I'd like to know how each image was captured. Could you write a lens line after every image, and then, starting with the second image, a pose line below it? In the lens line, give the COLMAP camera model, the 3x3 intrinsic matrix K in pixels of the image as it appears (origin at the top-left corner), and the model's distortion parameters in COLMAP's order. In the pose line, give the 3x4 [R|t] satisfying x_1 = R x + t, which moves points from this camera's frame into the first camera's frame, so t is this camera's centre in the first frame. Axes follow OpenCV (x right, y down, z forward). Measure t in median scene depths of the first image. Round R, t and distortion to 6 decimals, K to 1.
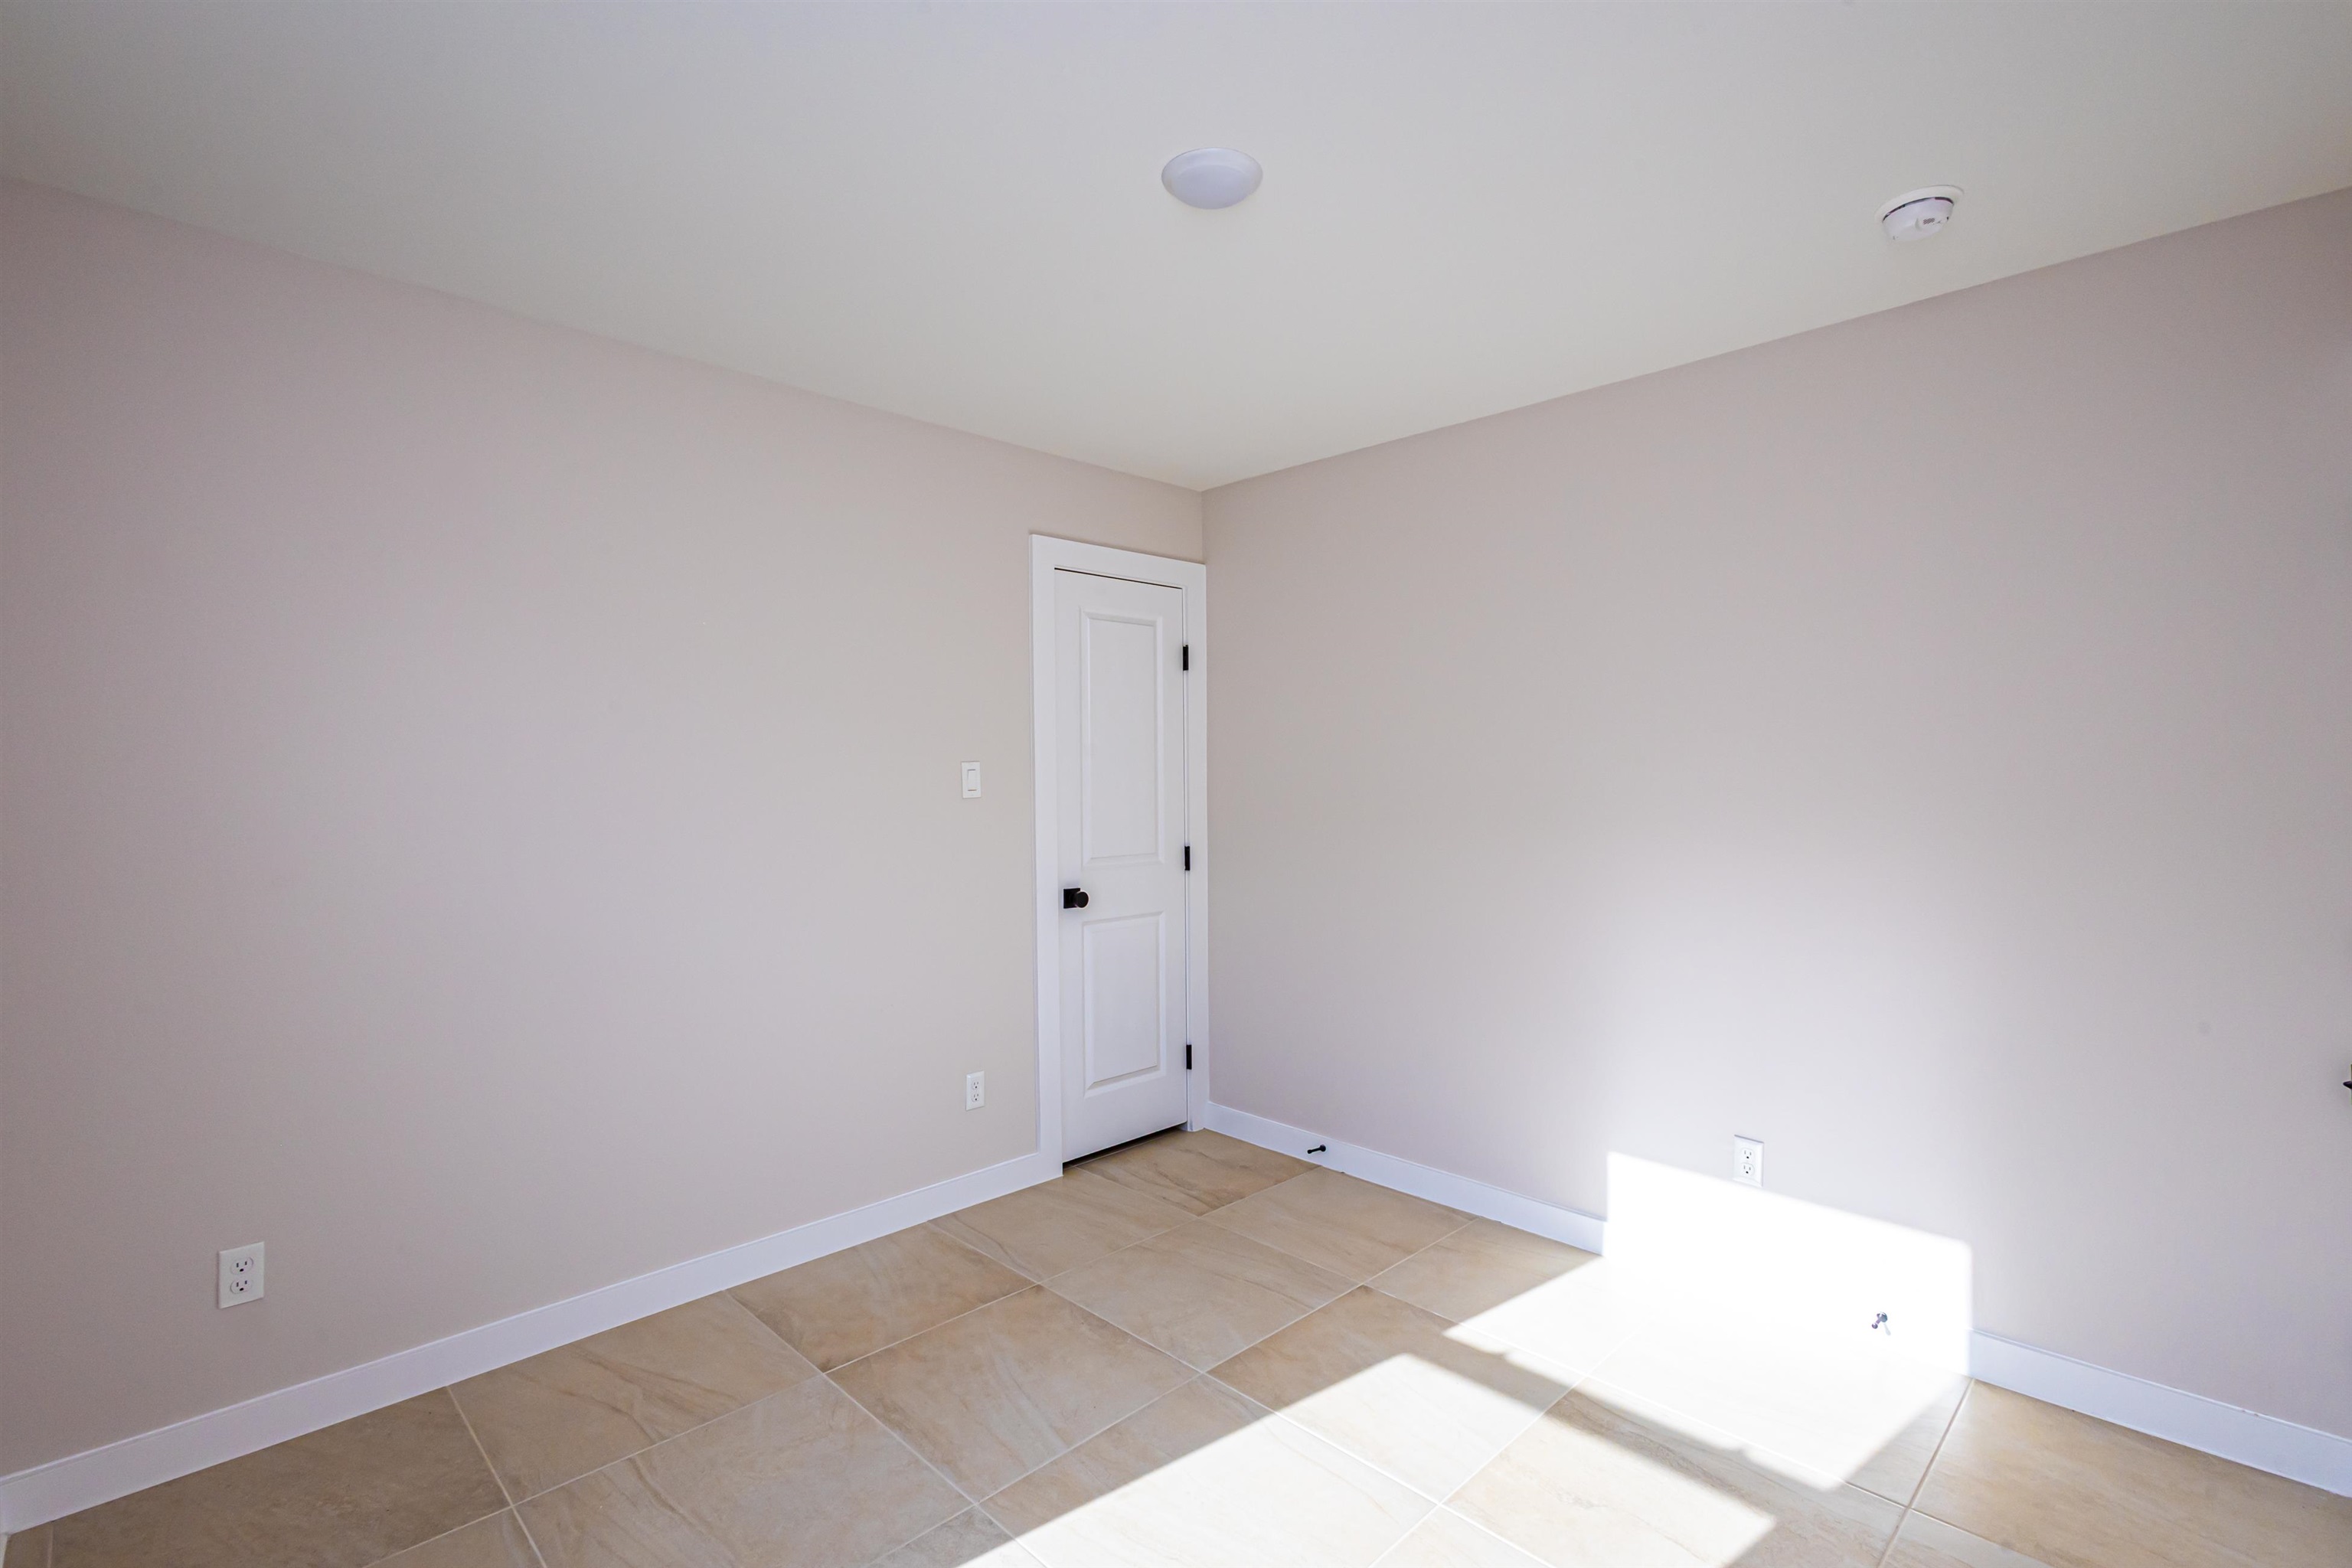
lens RADIAL K [[1077.0, 0, 1178.2], [0, 1077.0, 782.0], [0, 0, 1]] dist [0.012788, -0.004597]
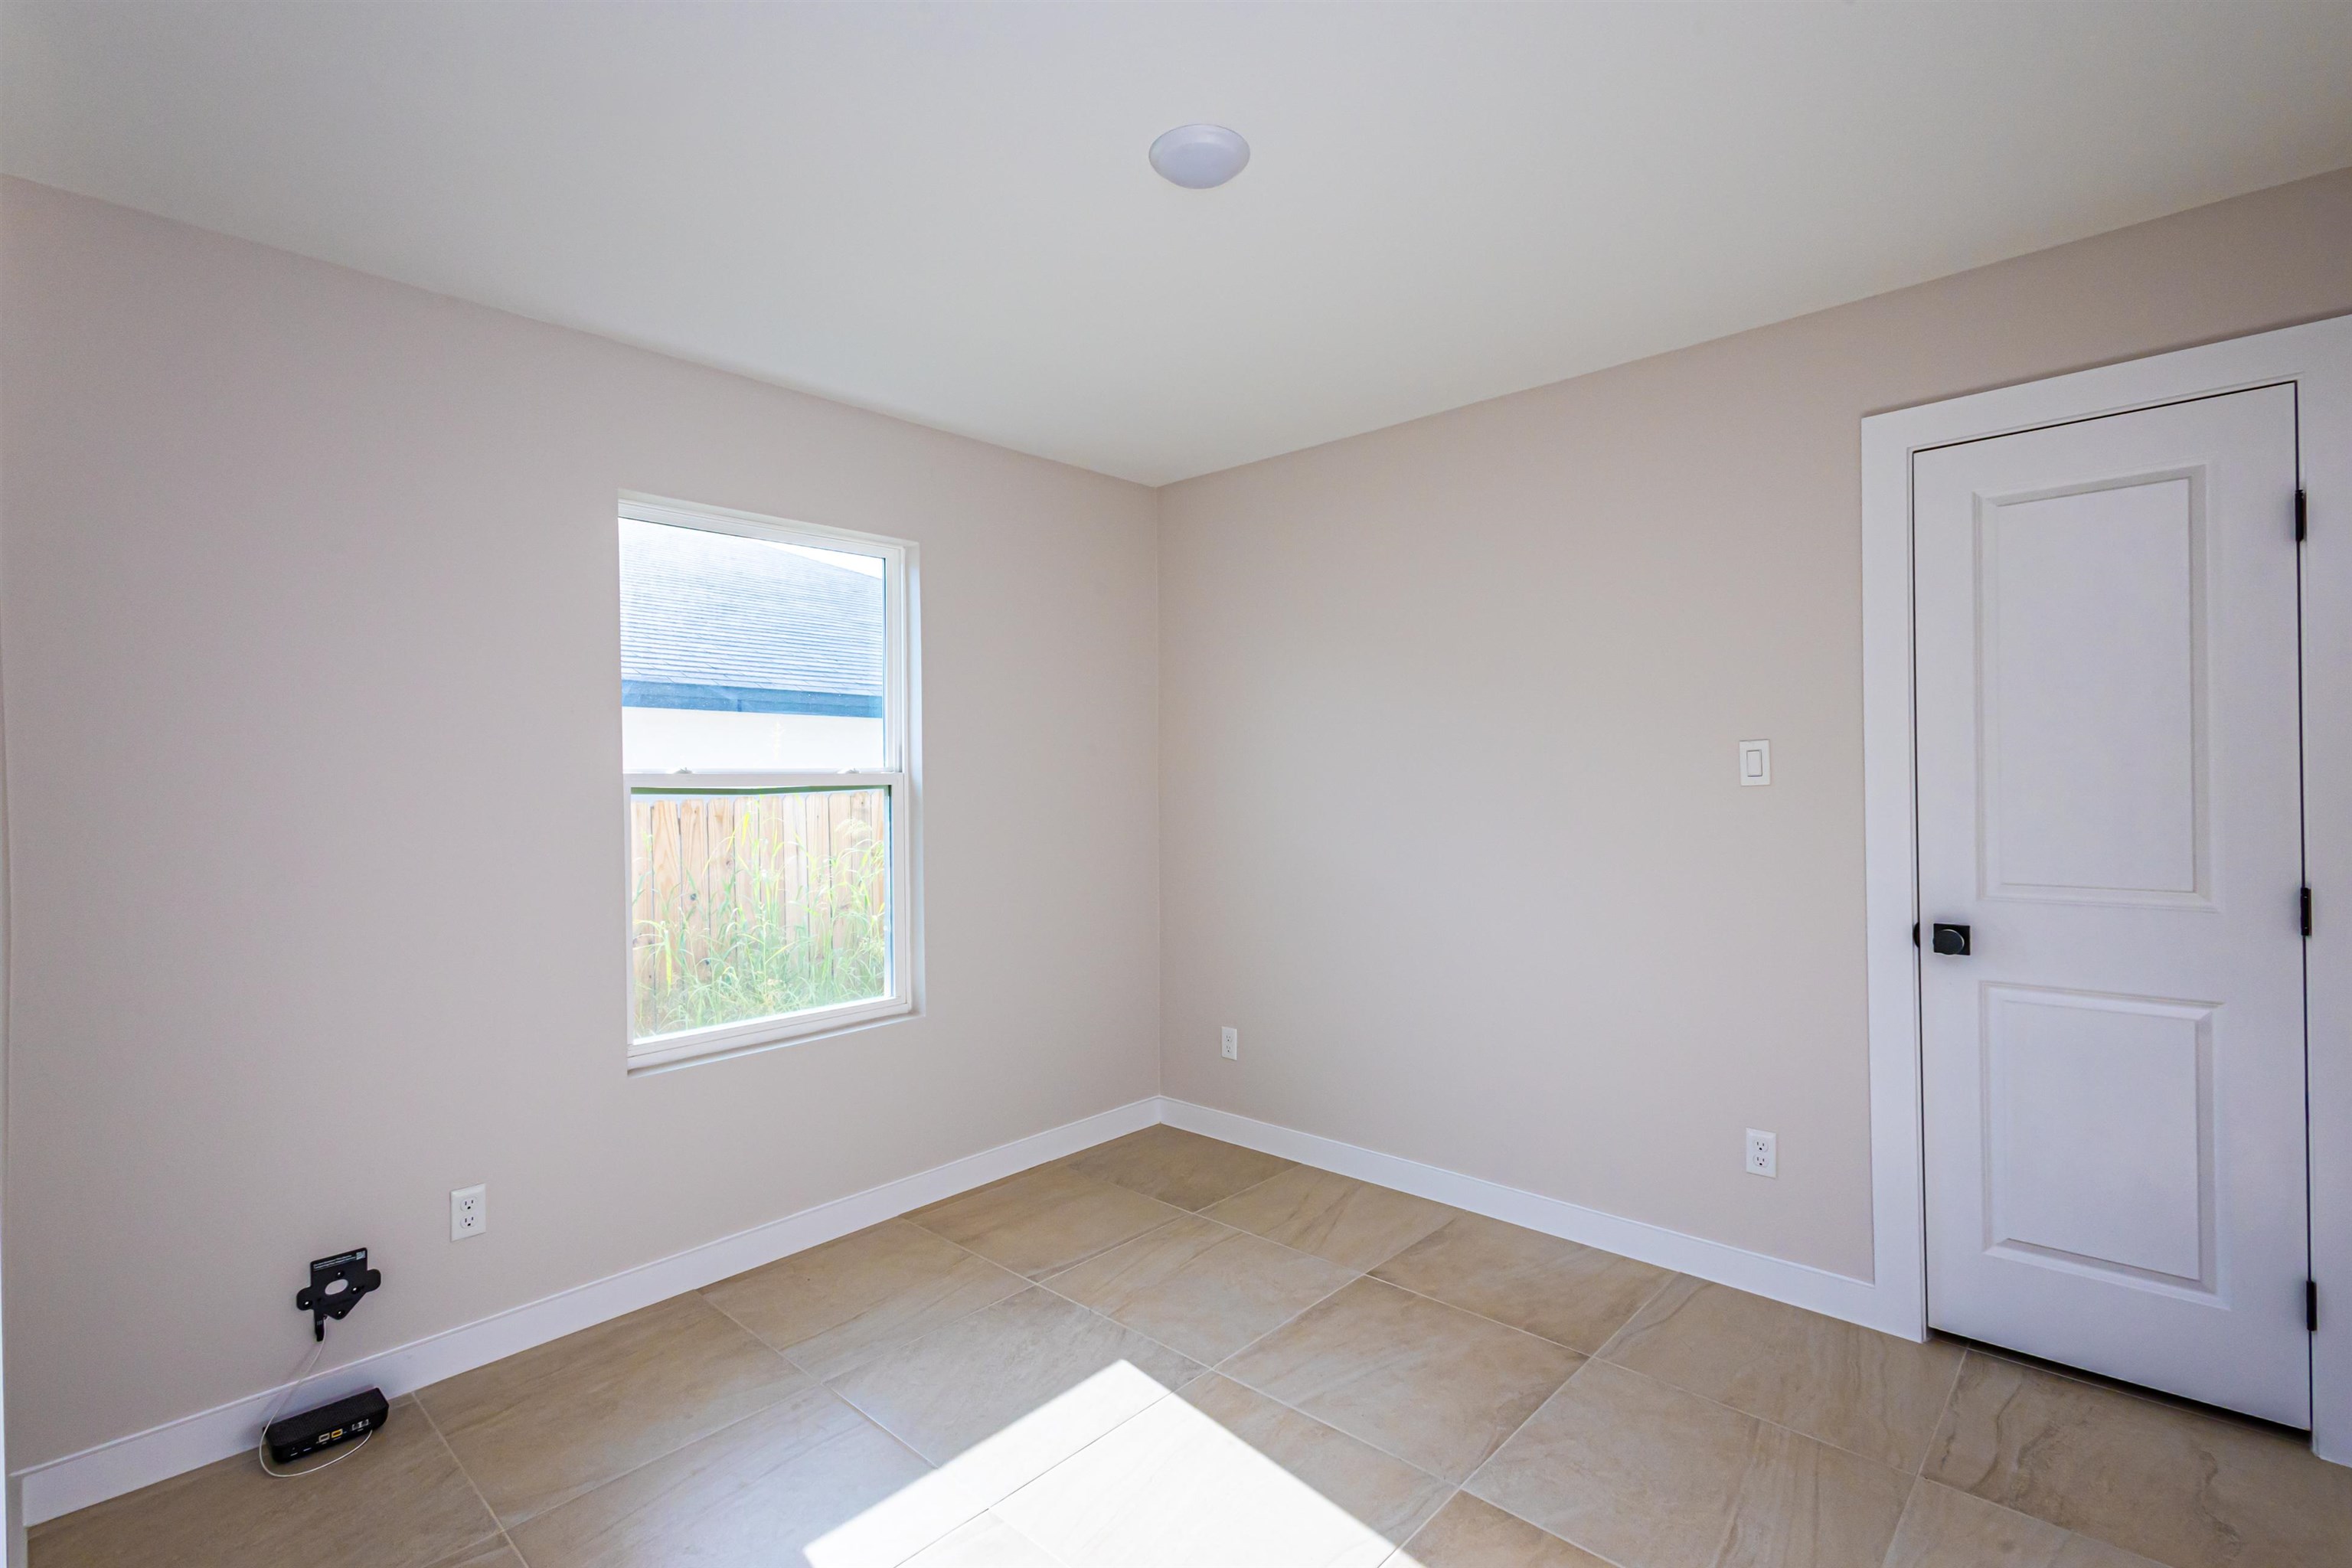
lens RADIAL K [[1077.0, 0, 1178.2], [0, 1077.0, 782.0], [0, 0, 1]] dist [0.012788, -0.004597]
pose [[0.039749, 0.004761, -0.999198, 0.598237], [0.005932, 0.999970, 0.005000, 0.005459], [0.999192, -0.006126, 0.039720, 0.545761]]
